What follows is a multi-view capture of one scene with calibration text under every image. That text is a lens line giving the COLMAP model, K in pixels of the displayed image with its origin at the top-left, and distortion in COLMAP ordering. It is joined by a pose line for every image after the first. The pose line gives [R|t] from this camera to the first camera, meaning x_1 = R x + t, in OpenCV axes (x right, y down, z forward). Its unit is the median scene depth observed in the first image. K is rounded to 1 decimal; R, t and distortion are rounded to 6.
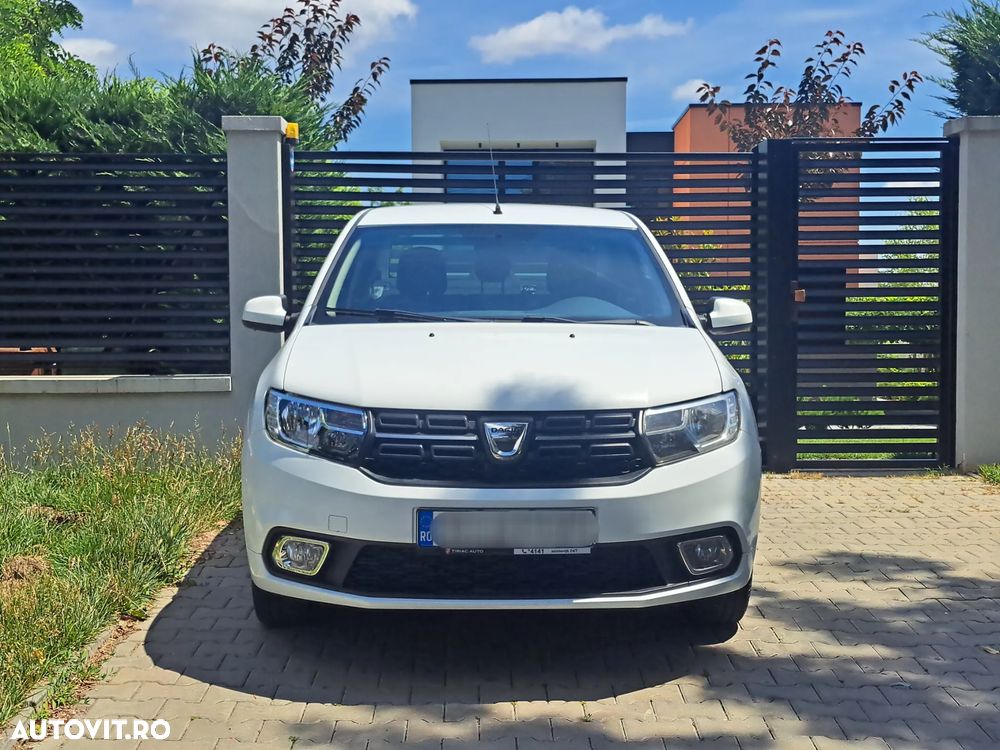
lens RADIAL K [[1400.1, 0, 494.5], [0, 1400.1, 359.4], [0, 0, 1]] dist [0.115534, -0.361321]
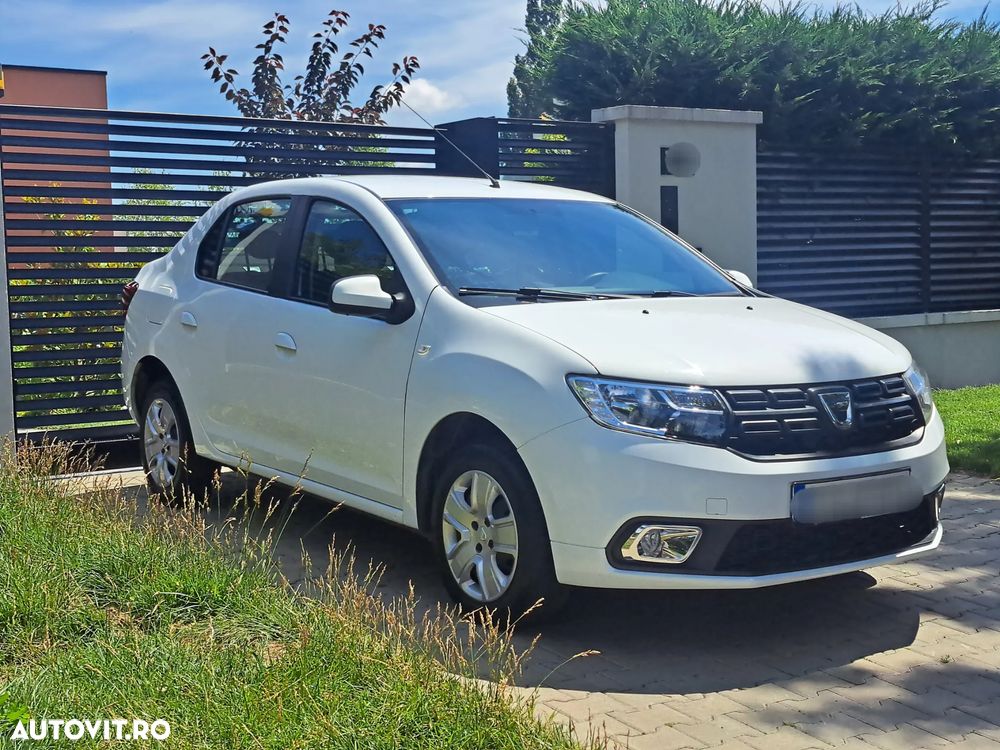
lens RADIAL K [[1400.1, 0, 494.5], [0, 1400.1, 359.4], [0, 0, 1]] dist [0.115534, -0.361321]
pose [[0.840424, -0.047875, 0.539810, -0.408364], [0.038119, 0.998845, 0.029239, -0.010257], [-0.540587, -0.003997, 0.841279, 0.141131]]
